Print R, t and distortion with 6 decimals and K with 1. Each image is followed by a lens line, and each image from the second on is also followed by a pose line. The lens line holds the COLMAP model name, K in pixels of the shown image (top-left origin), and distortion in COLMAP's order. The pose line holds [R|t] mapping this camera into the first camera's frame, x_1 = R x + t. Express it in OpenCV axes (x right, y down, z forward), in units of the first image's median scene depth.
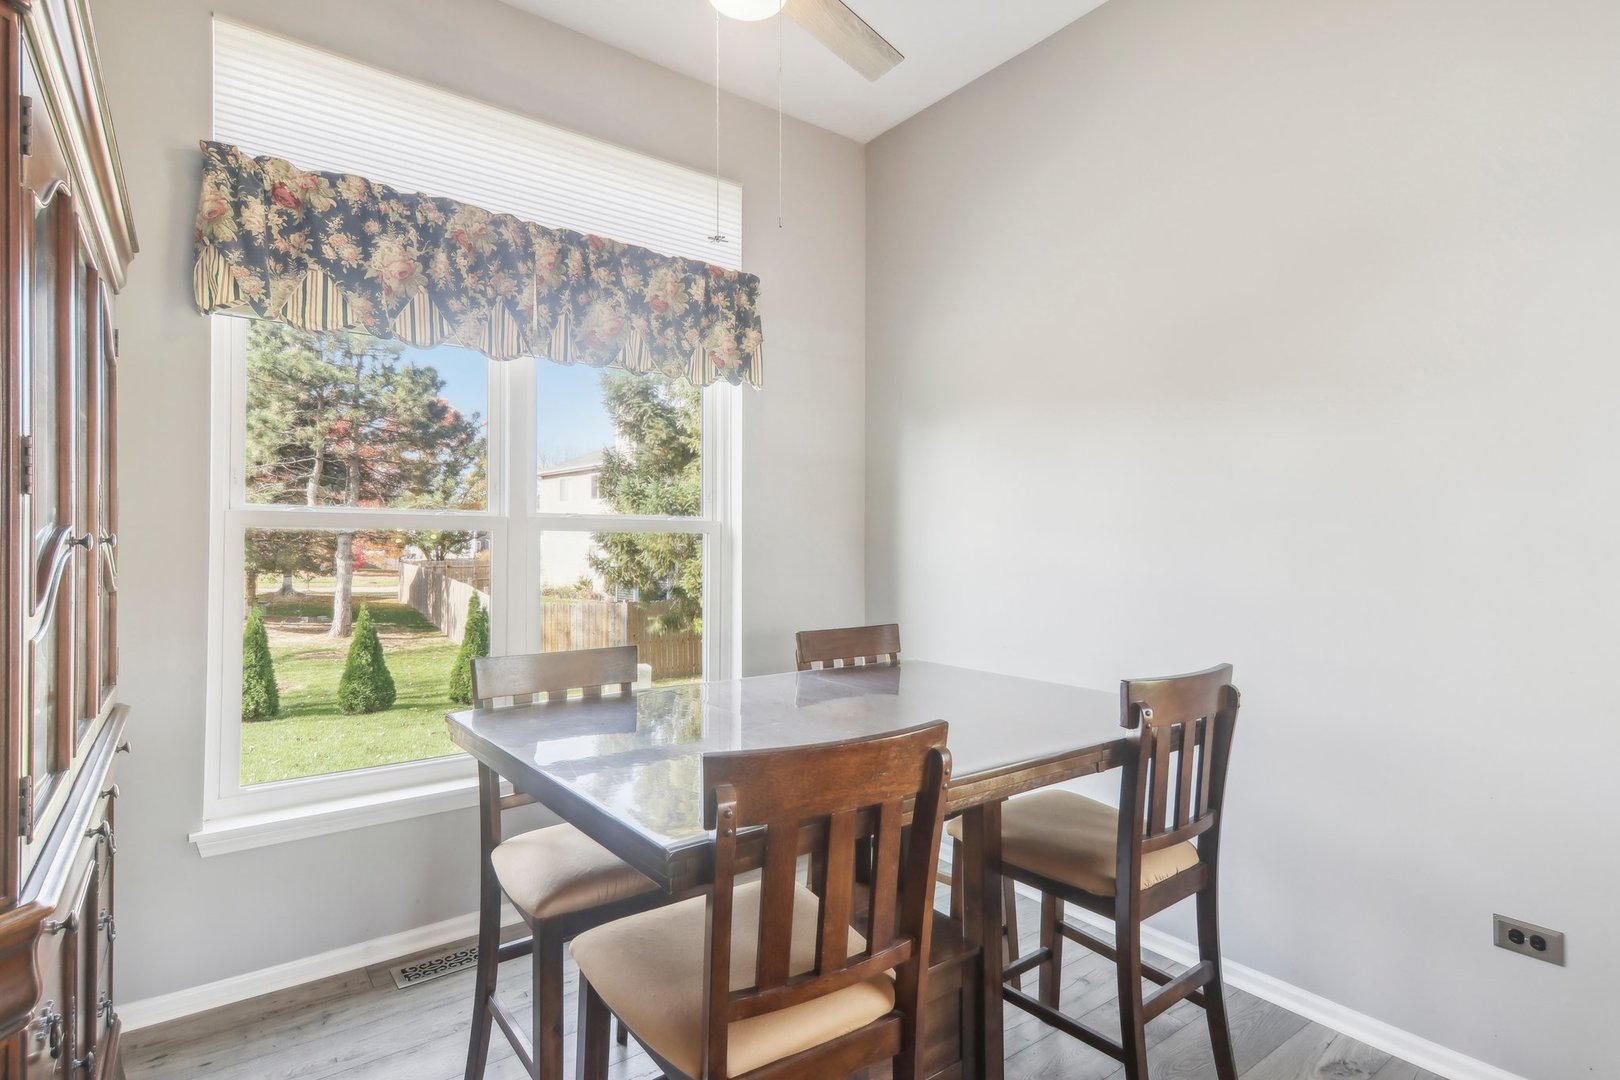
lens RADIAL K [[822.2, 0, 811.6], [0, 822.2, 543.5], [0, 0, 1]] dist [0.029388, -0.002362]
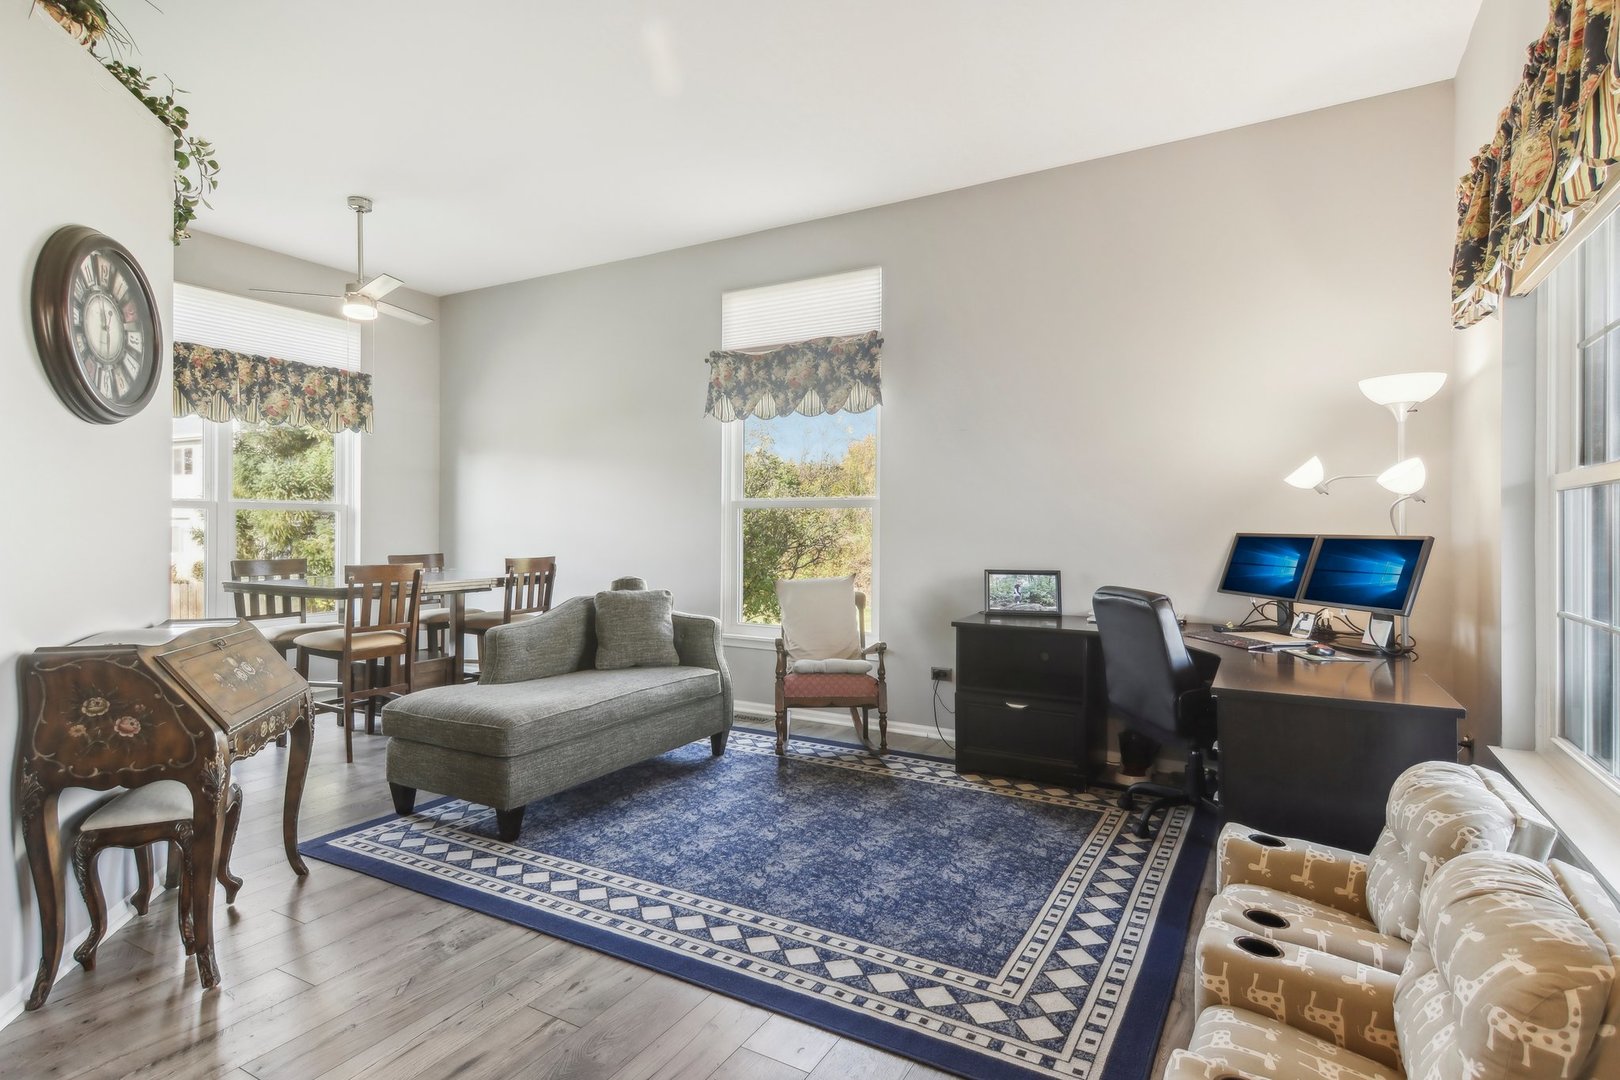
lens RADIAL K [[822.2, 0, 818.3], [0, 822.2, 512.1], [0, 0, 1]] dist [0.029388, -0.002362]
pose [[0.916046, 0.001641, 0.401071, 0.124742], [0.006218, 0.999813, -0.018294, 0.035186], [-0.401026, 0.019252, 0.915864, -1.262479]]
